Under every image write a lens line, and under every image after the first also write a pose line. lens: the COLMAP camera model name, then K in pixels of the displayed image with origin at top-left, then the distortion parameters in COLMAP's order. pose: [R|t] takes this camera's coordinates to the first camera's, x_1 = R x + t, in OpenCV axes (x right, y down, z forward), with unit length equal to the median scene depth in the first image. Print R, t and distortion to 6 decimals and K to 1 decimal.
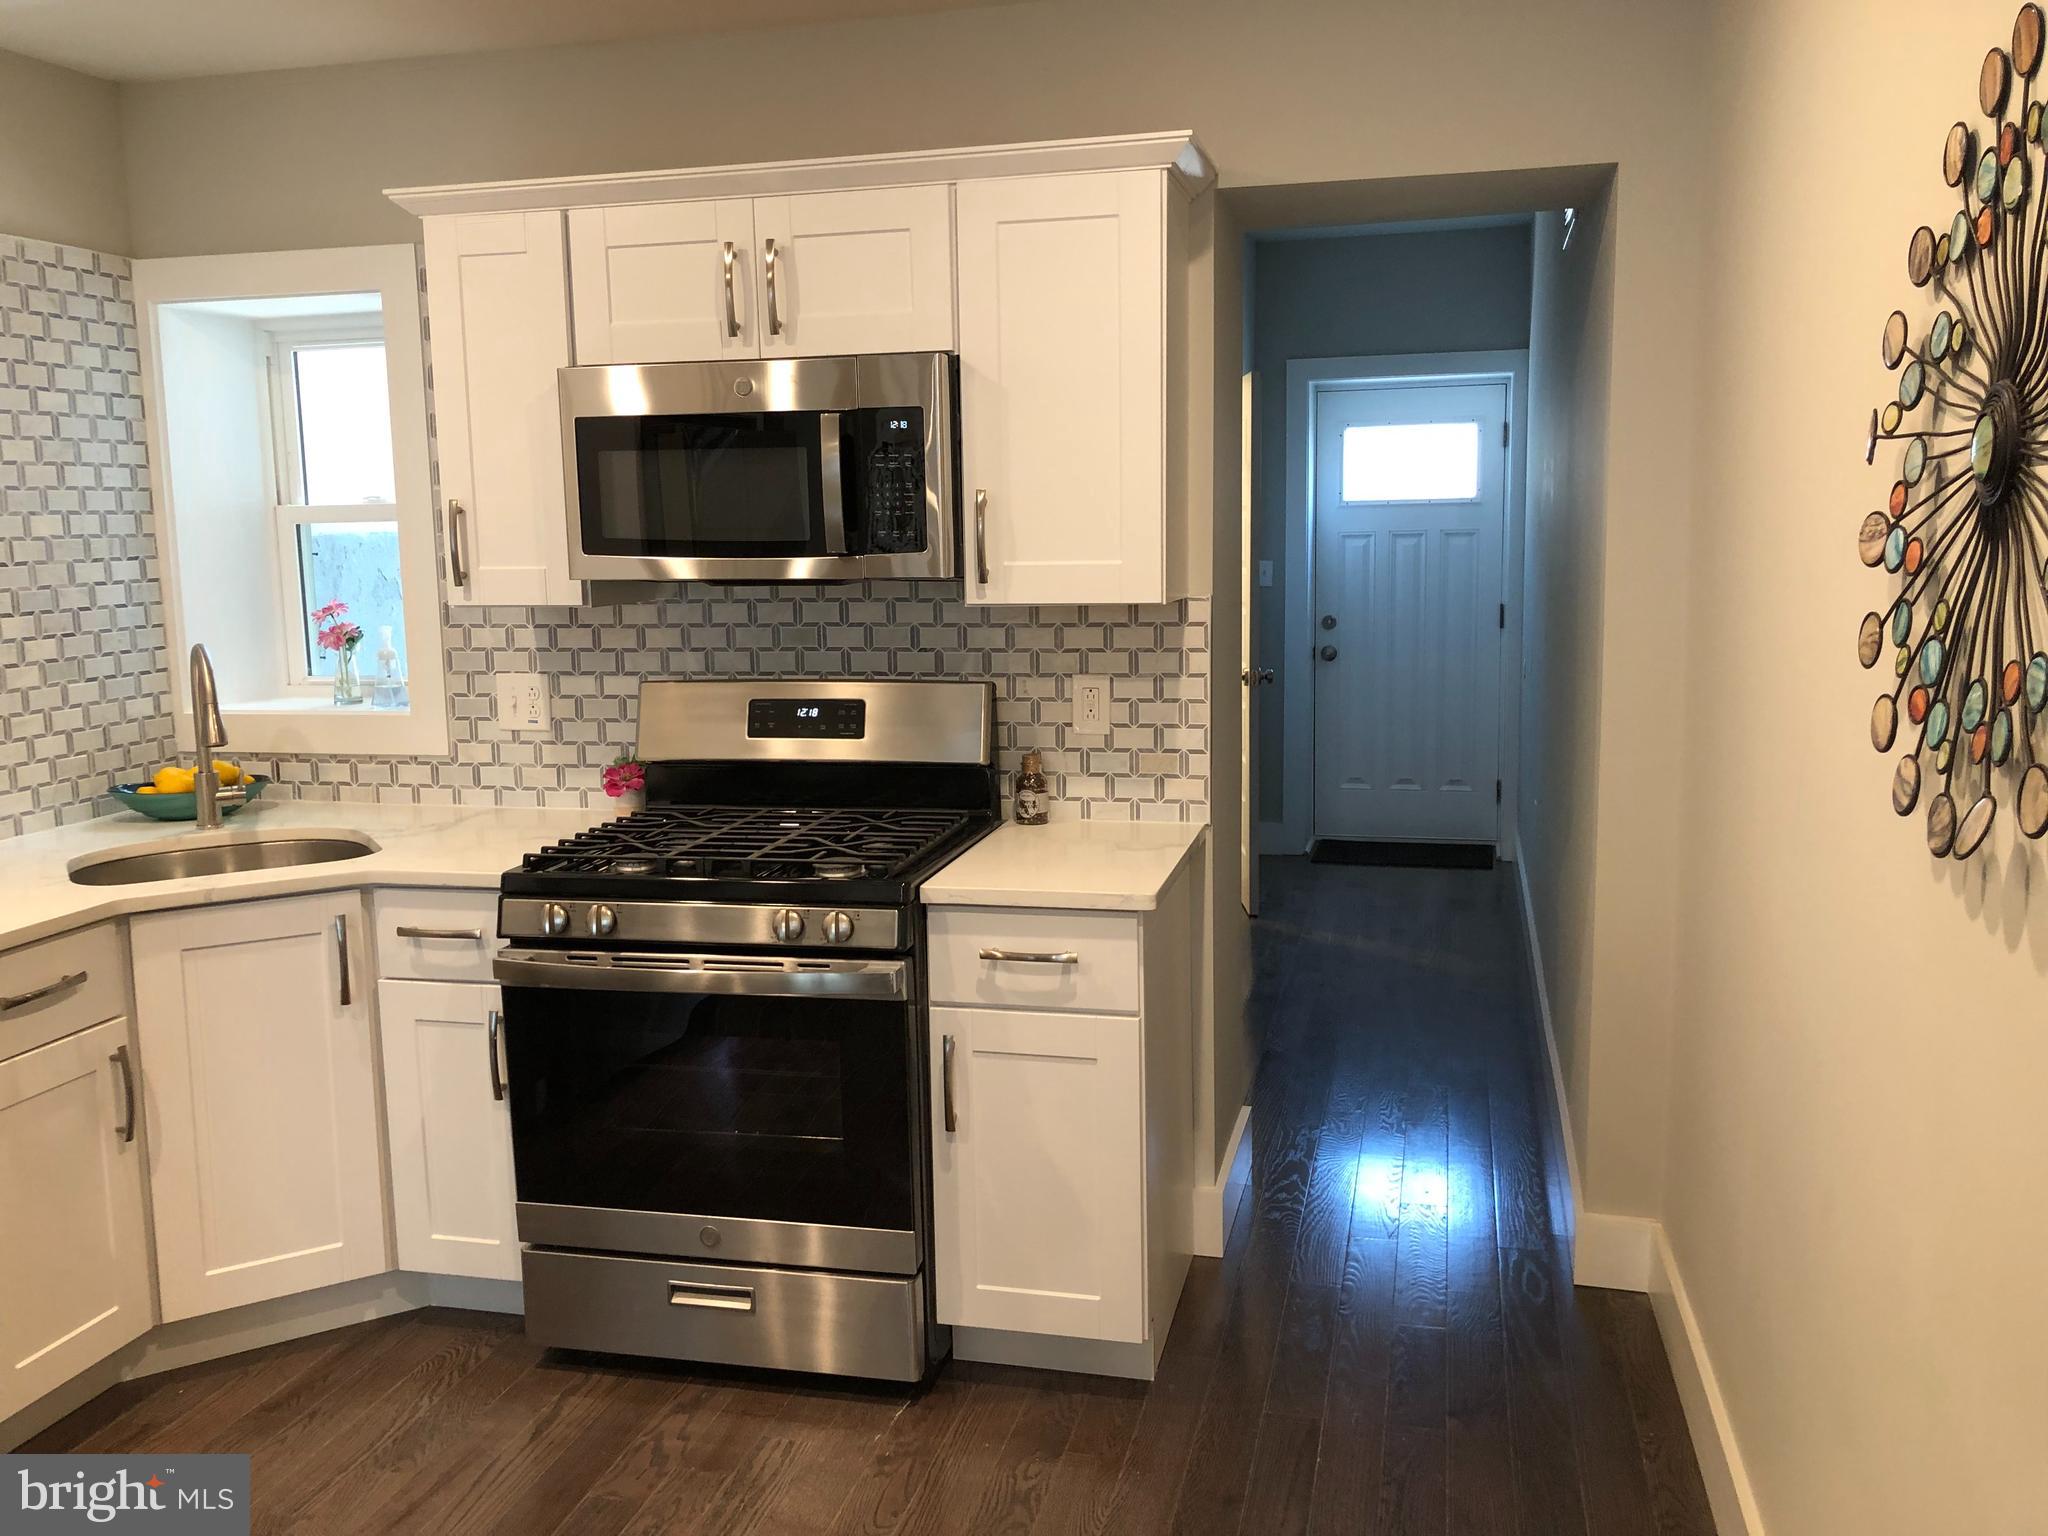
lens RADIAL K [[1661.9, 0, 1043.3], [0, 1661.9, 766.2], [0, 0, 1]] dist [0.039506, -0.039773]
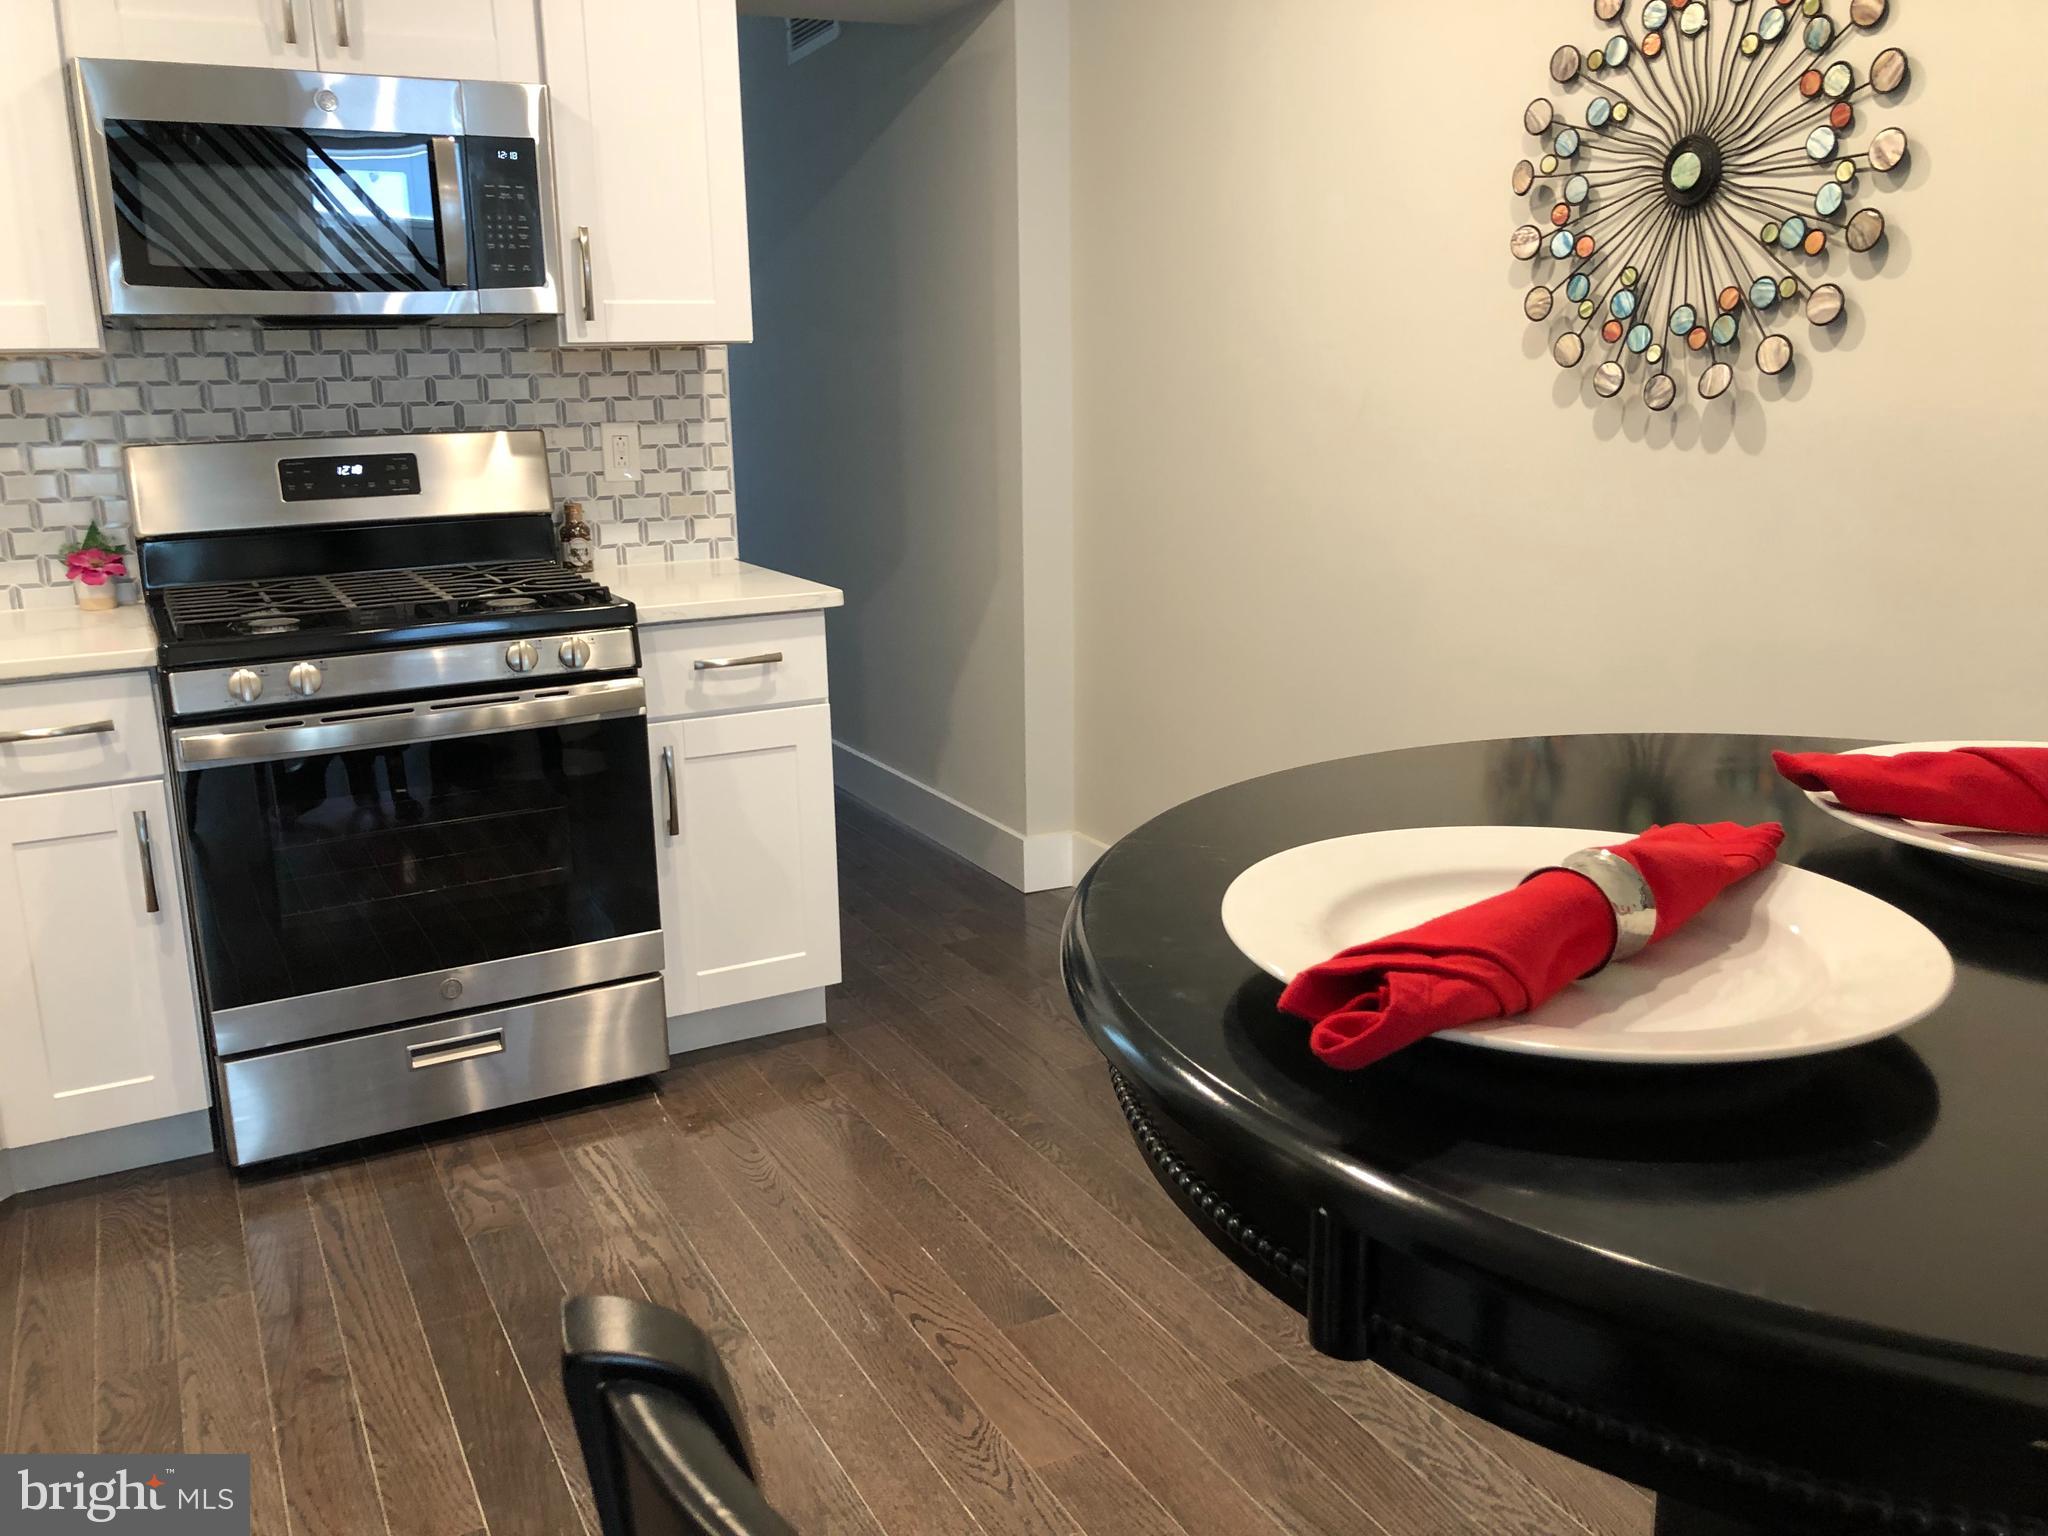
lens RADIAL K [[1661.9, 0, 1011.3], [0, 1661.9, 770.7], [0, 0, 1]] dist [0.039506, -0.039773]
pose [[0.757217, -0.155488, 0.634387, -0.487569], [0.103339, 0.987538, 0.118699, 0.062167], [-0.644937, -0.024324, 0.763848, 0.033280]]
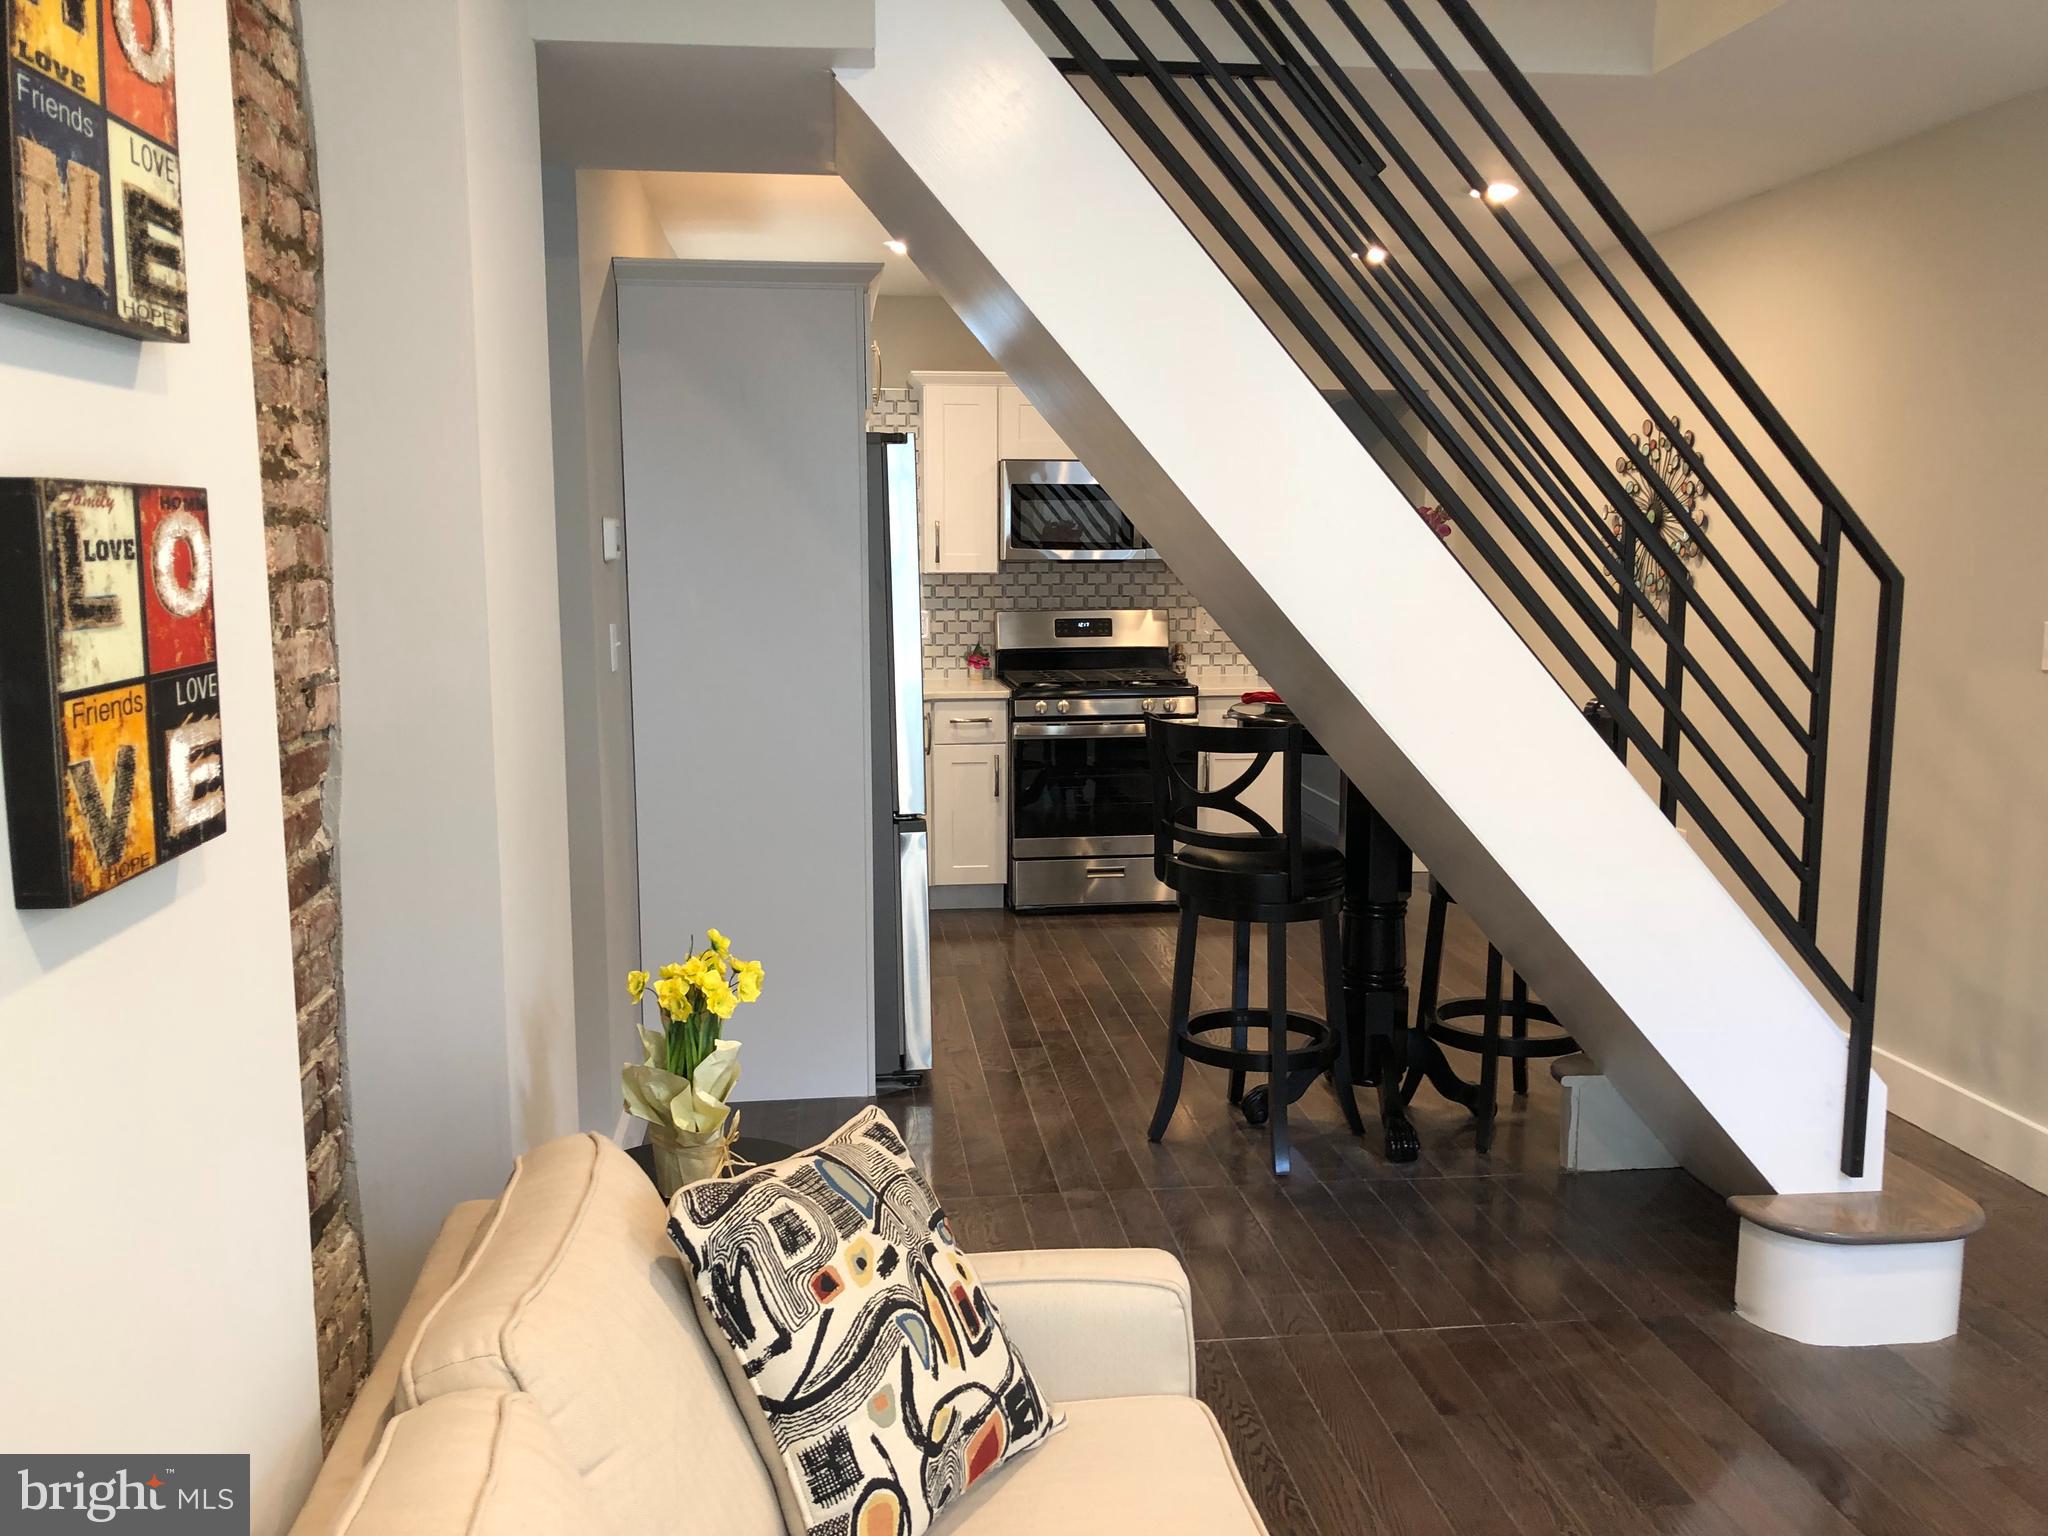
lens RADIAL K [[1661.9, 0, 1043.6], [0, 1661.9, 771.0], [0, 0, 1]] dist [0.039506, -0.039773]
pose [[0.938048, -0.030911, 0.345124, -0.928746], [0.035815, 0.999328, -0.007840, 0.168860], [-0.344649, 0.019715, 0.938524, -0.964338]]
